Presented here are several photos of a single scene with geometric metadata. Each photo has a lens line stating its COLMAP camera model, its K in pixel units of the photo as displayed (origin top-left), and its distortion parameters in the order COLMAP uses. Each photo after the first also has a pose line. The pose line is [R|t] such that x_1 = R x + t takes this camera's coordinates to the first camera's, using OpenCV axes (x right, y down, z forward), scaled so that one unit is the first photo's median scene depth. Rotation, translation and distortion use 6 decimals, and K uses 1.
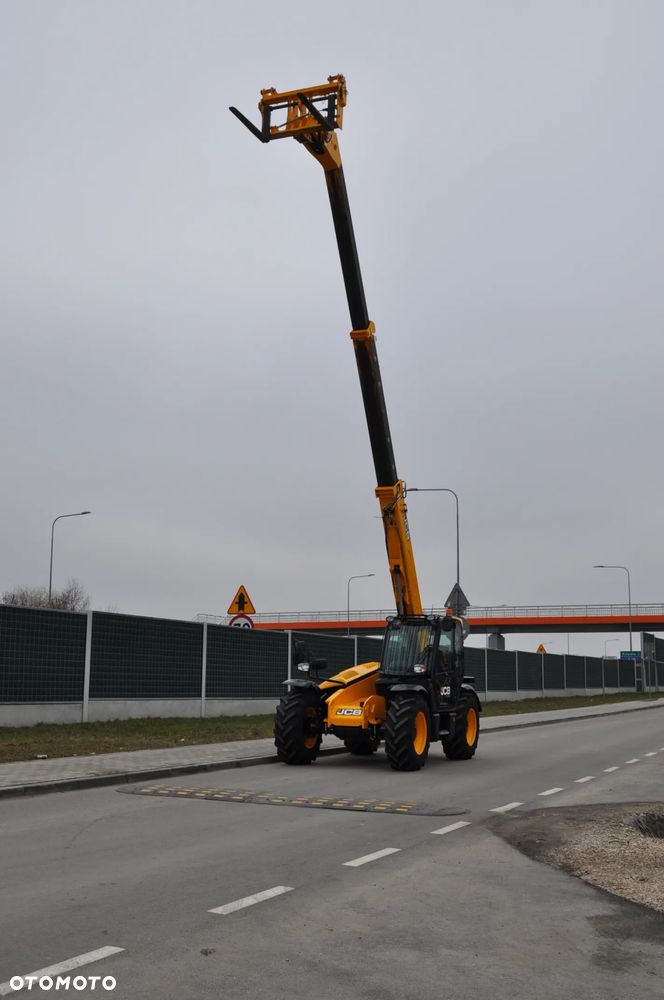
lens RADIAL K [[1286.0, 0, 328.3], [0, 1286.0, 498.5], [0, 0, 1]] dist [0.038459, 0.000000]
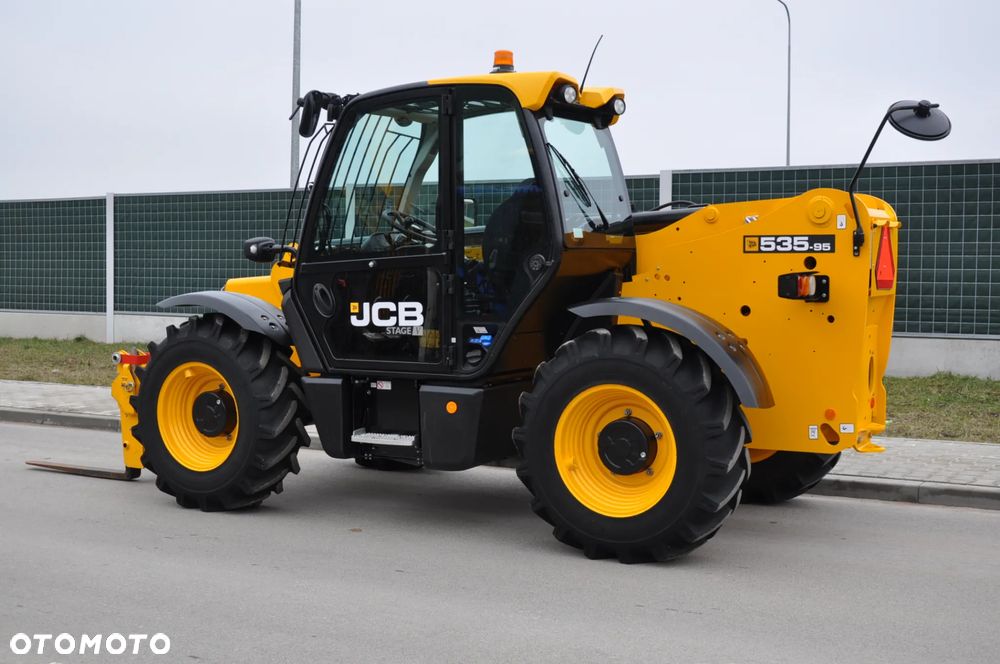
lens RADIAL K [[1286.0, 0, 498.8], [0, 1286.0, 332.1], [0, 0, 1]] dist [0.038459, 0.000000]
pose [[-0.123741, 0.025400, -0.991989, 0.392534], [0.127803, 0.991754, 0.009451, 0.147716], [0.984050, -0.125610, -0.125967, 1.022075]]
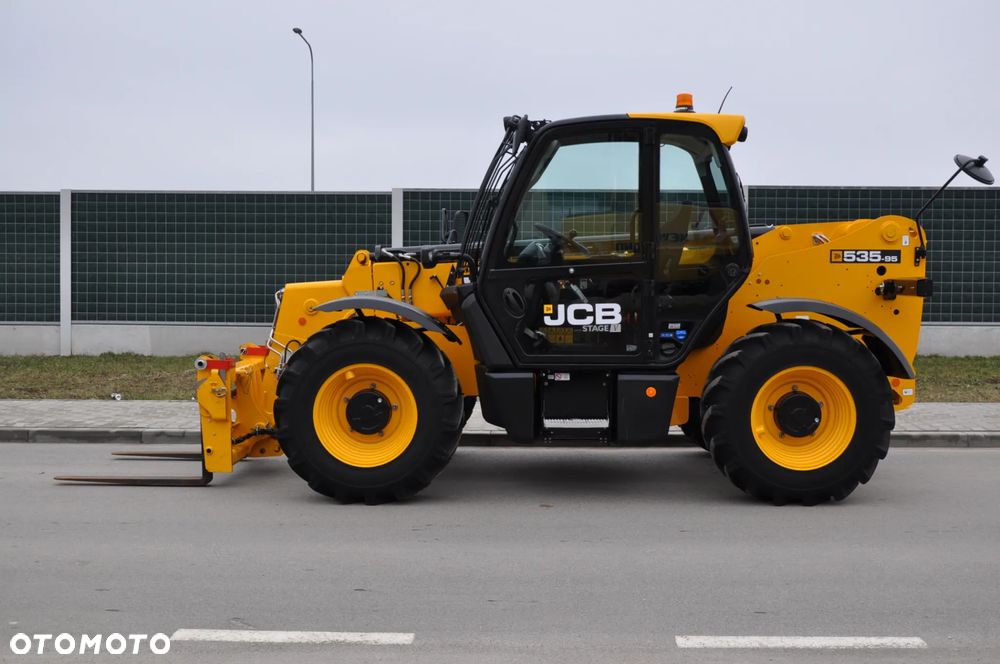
lens RADIAL K [[1140.4, 0, 502.7], [0, 1140.4, 334.7], [0, 0, 1]] dist [-0.029441, 0.000000]
pose [[0.372586, 0.026028, -0.927633, 0.372168], [0.130080, 0.988273, 0.079977, 0.120305], [0.918836, -0.150465, 0.364831, 0.820186]]
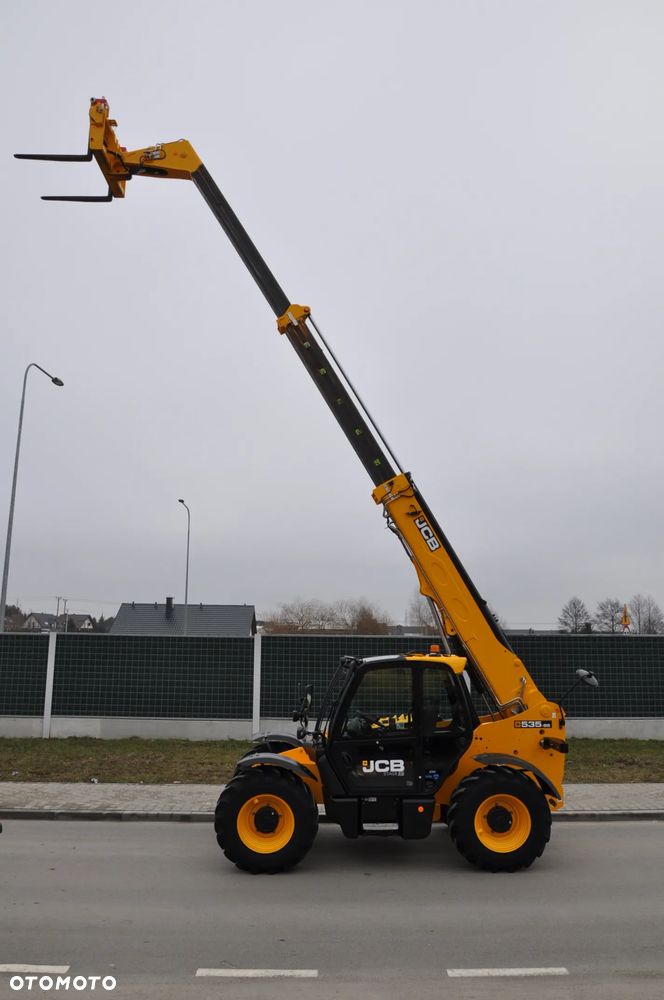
lens RADIAL K [[786.1, 0, 322.4], [0, 786.1, 498.0], [0, 0, 1]] dist [-0.031662, -0.035663]
pose [[0.398622, -0.172210, -0.900802, 0.464494], [0.129850, 0.982915, -0.130447, 0.054990], [0.907876, -0.064970, 0.414173, 0.768667]]
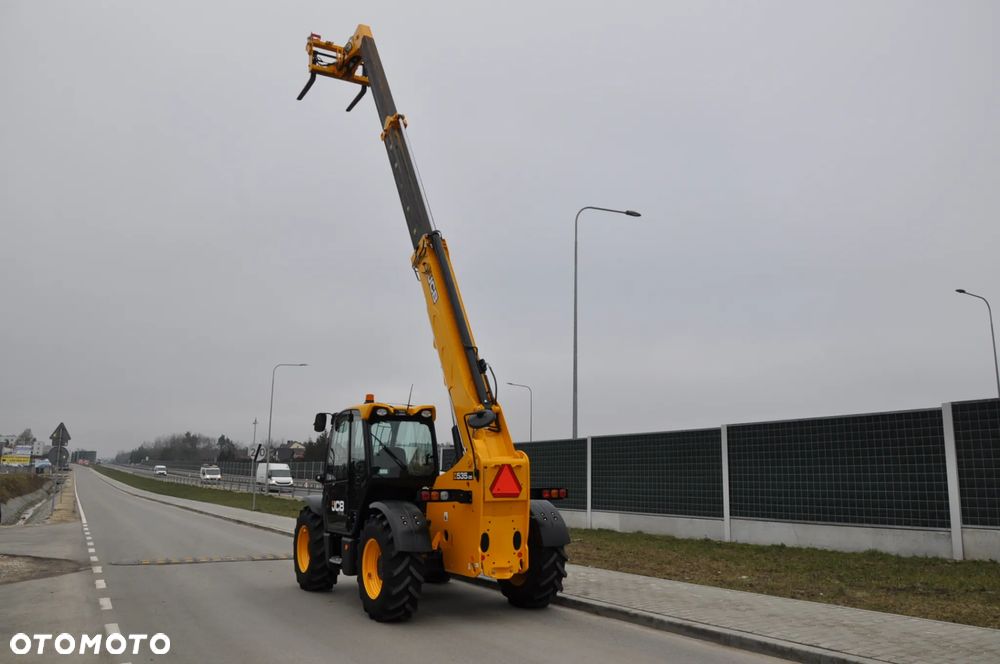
lens RADIAL K [[786.1, 0, 495.4], [0, 786.1, 334.9], [0, 0, 1]] dist [-0.031662, -0.035663]
pose [[-0.623101, -0.165155, -0.764506, 0.386919], [0.094116, 0.954518, -0.282911, 0.184365], [0.776458, -0.248234, -0.579217, 1.307030]]
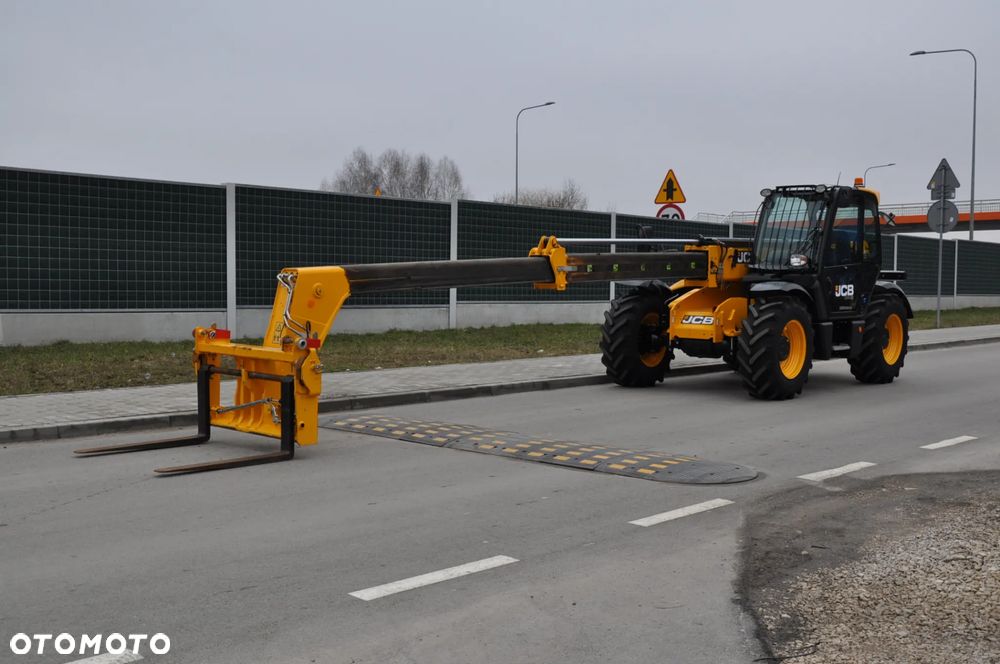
lens RADIAL K [[1286.0, 0, 487.2], [0, 1286.0, 336.4], [0, 0, 1]] dist [0.038459, 0.000000]
pose [[0.957058, 0.005267, -0.289848, 0.104278], [0.047069, 0.983745, 0.173295, 0.038200], [0.286049, -0.179496, 0.941253, 0.246202]]
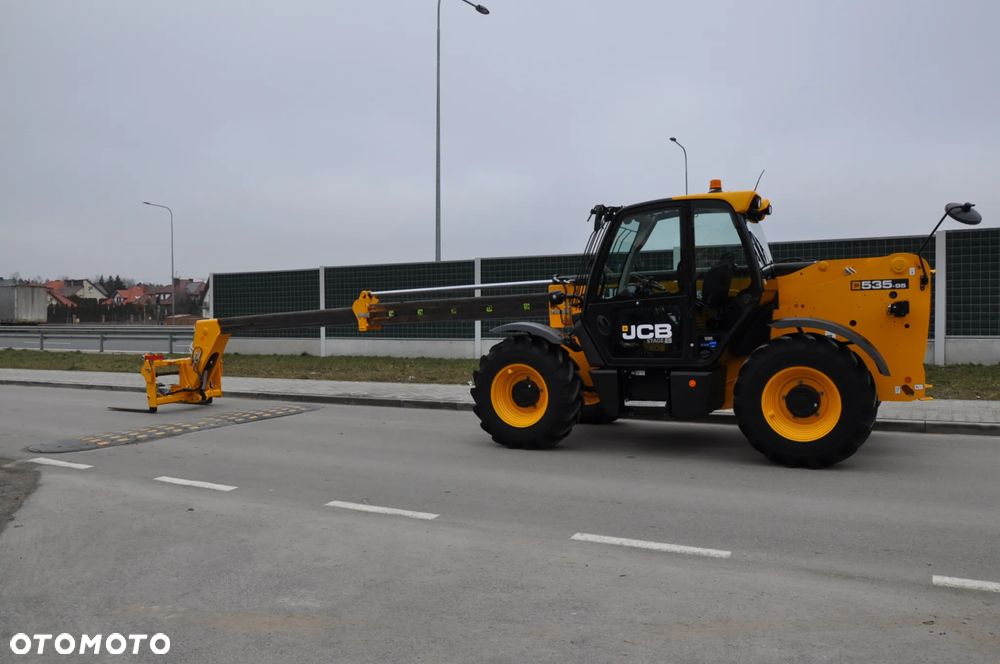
lens RADIAL K [[786.1, 0, 473.9], [0, 786.1, 341.5], [0, 0, 1]] dist [-0.031662, -0.035663]
pose [[-0.114249, 0.020571, -0.993239, 0.423483], [0.153933, 0.988077, 0.002758, 0.134908], [0.981454, -0.152577, -0.116054, 0.922983]]
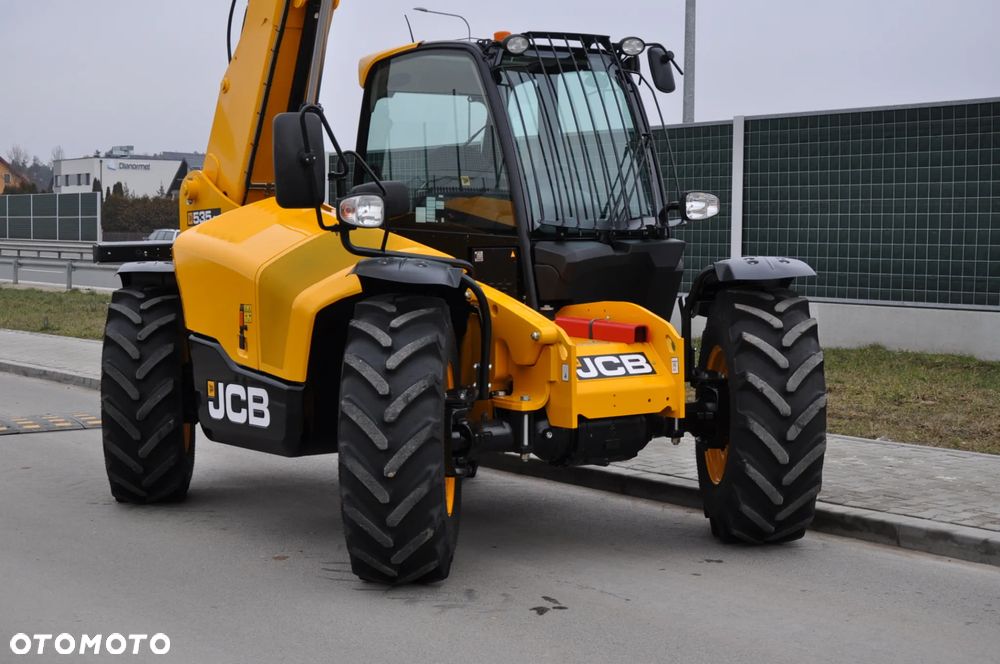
lens RADIAL K [[1469.7, 0, 499.4], [0, 1469.7, 333.0], [0, 0, 1]] dist [0.037708, 0.000000]
pose [[-0.513405, 0.070814, -0.855220, 0.258220], [0.133964, 0.990985, 0.001634, 0.137142], [0.847625, -0.113730, -0.518263, 1.108325]]
